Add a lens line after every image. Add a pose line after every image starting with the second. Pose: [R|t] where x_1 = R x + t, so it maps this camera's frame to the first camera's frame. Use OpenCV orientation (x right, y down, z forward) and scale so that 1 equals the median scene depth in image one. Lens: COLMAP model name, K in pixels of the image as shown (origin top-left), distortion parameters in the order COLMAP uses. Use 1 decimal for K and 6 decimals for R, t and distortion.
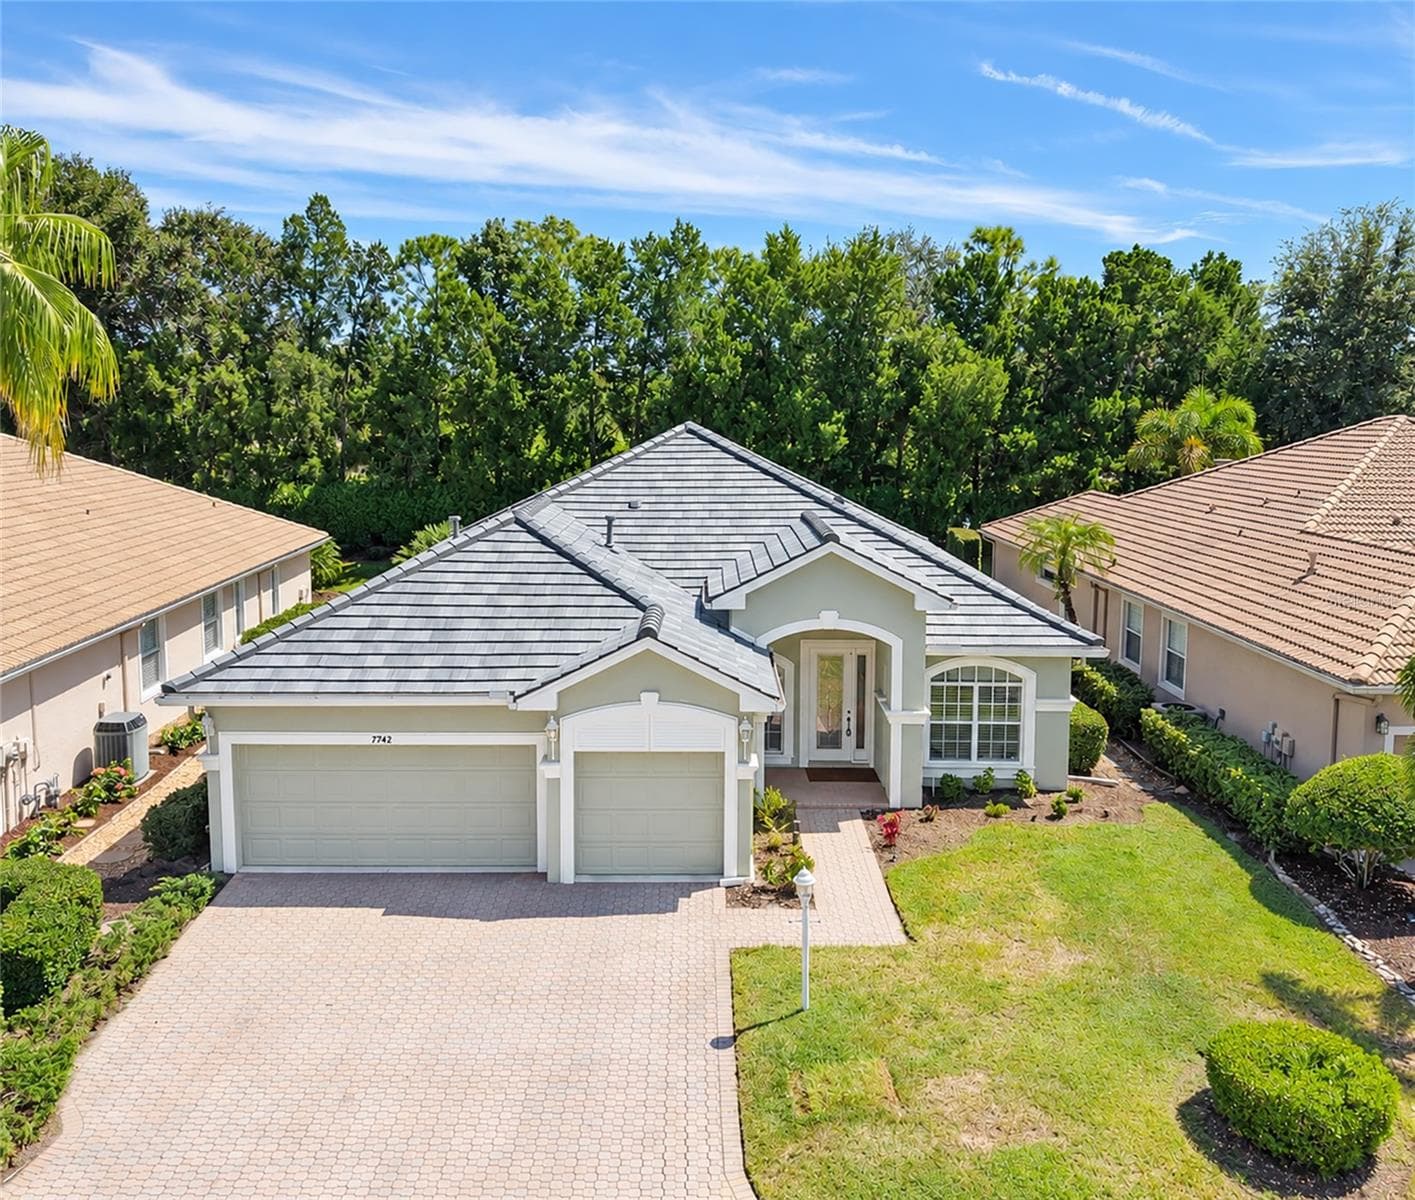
lens RADIAL K [[1273.8, 0, 706.3], [0, 1273.8, 626.6], [0, 0, 1]] dist [0.006818, -0.017238]
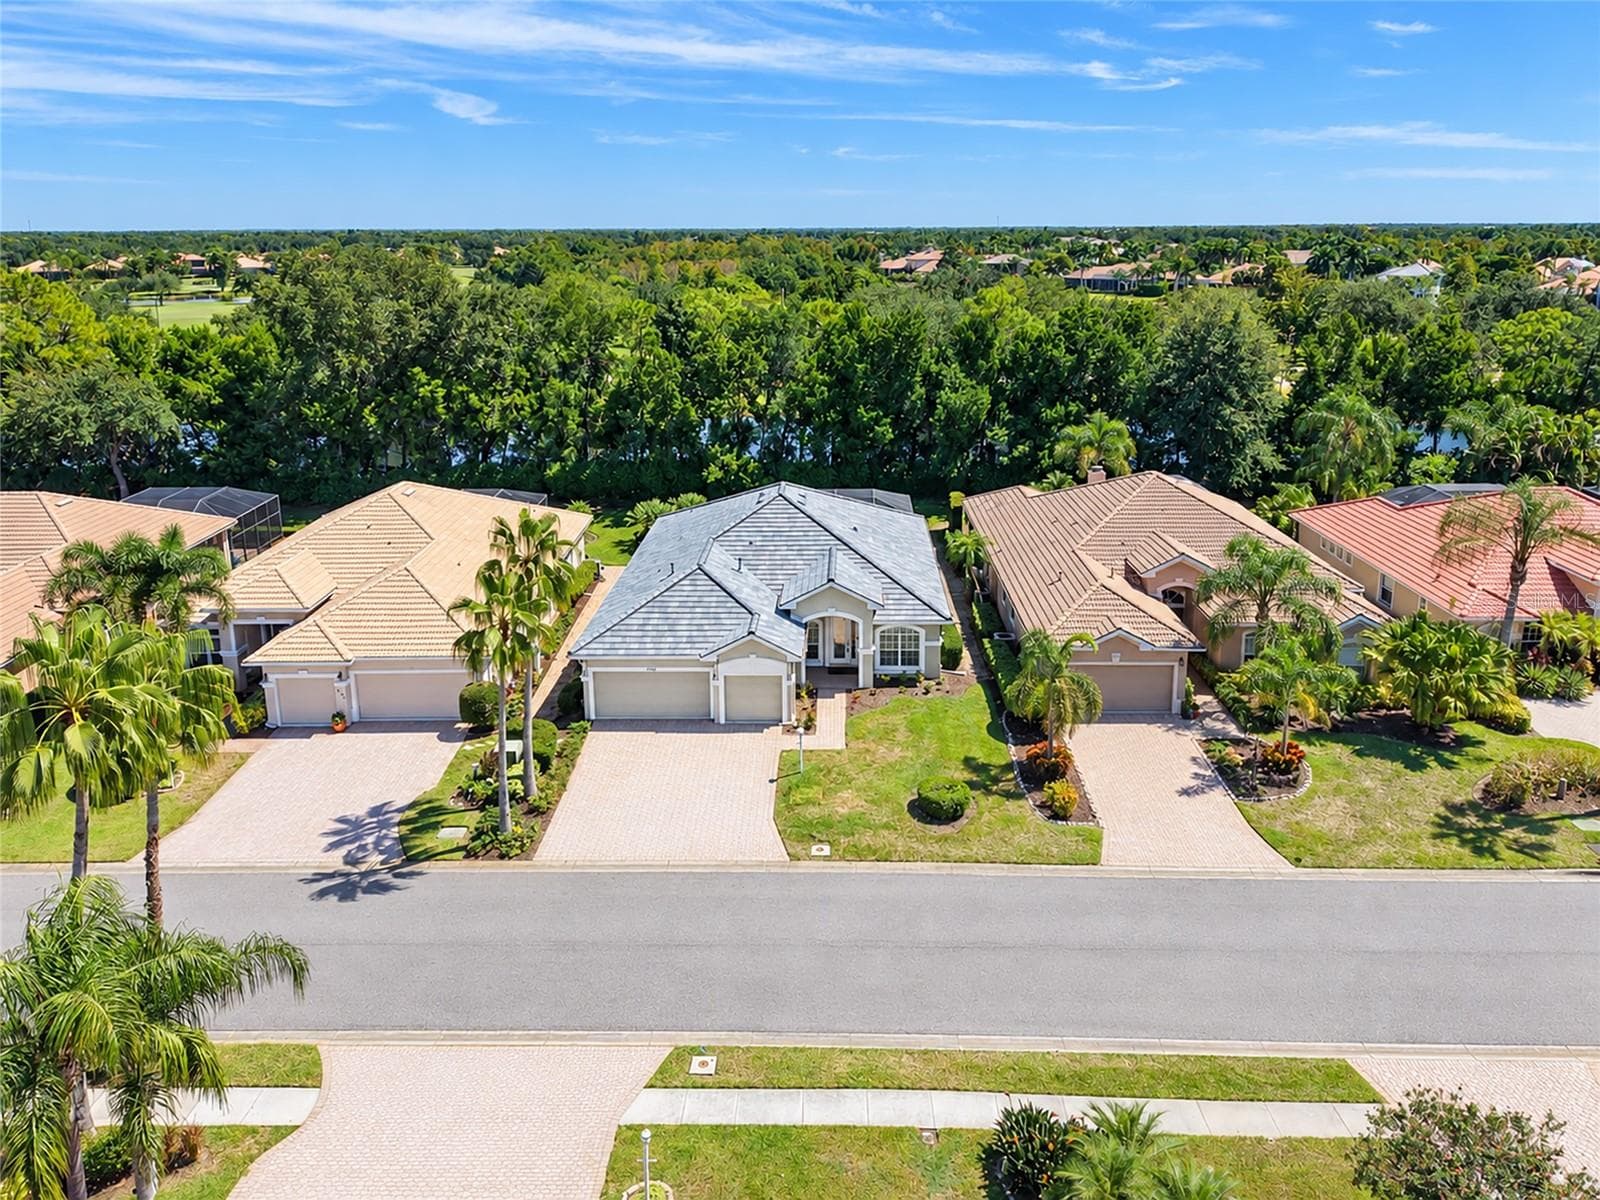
lens RADIAL K [[1136.5, 0, 800.0], [0, 1136.5, 600.0], [0, 0, 1]] dist [0.036152, -0.004010]
pose [[0.998838, 0.001285, -0.048172, 0.124820], [0.005607, 0.989755, 0.142664, -0.292078], [0.047861, -0.142768, 0.988598, -0.967151]]
